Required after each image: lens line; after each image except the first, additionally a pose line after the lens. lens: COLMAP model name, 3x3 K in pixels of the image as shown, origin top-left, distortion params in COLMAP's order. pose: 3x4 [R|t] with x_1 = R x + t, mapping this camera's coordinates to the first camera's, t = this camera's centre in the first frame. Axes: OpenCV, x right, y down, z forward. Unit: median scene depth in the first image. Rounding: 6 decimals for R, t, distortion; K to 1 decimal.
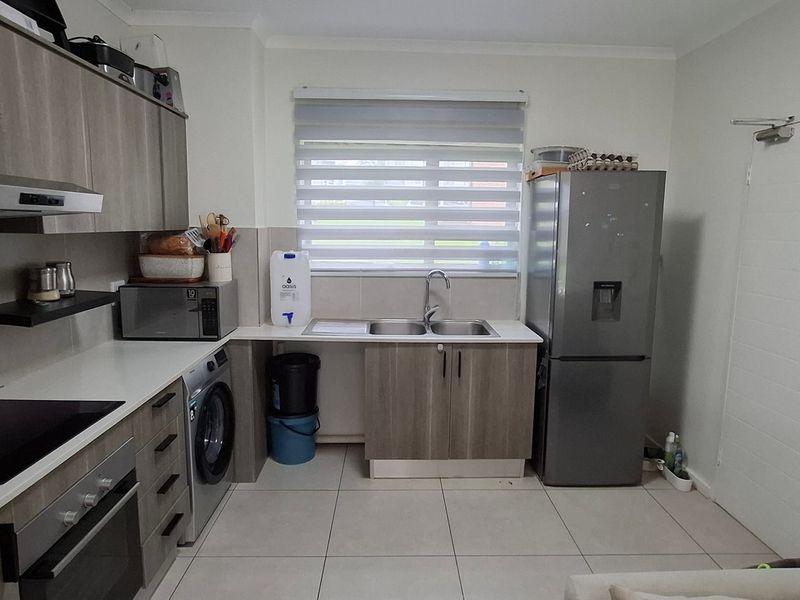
lens RADIAL K [[522.3, 0, 400.0], [0, 522.3, 300.0], [0, 0, 1]] dist [-0.001605, 0.001070]
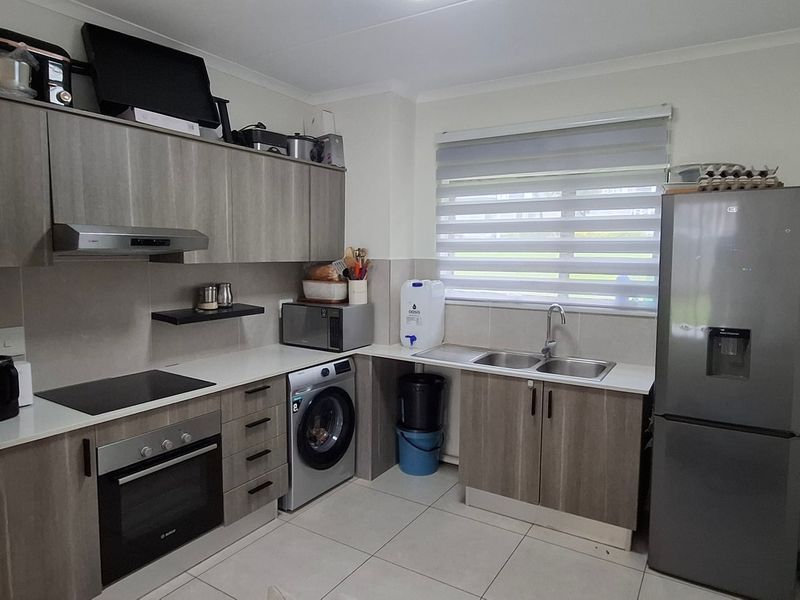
lens RADIAL K [[522.3, 0, 400.0], [0, 522.3, 300.0], [0, 0, 1]] dist [-0.001605, 0.001070]
pose [[0.833752, 0.045633, -0.550250, 0.389379], [-0.077291, 0.996412, -0.034479, -0.010787], [0.546703, 0.071276, 0.834288, 0.056208]]
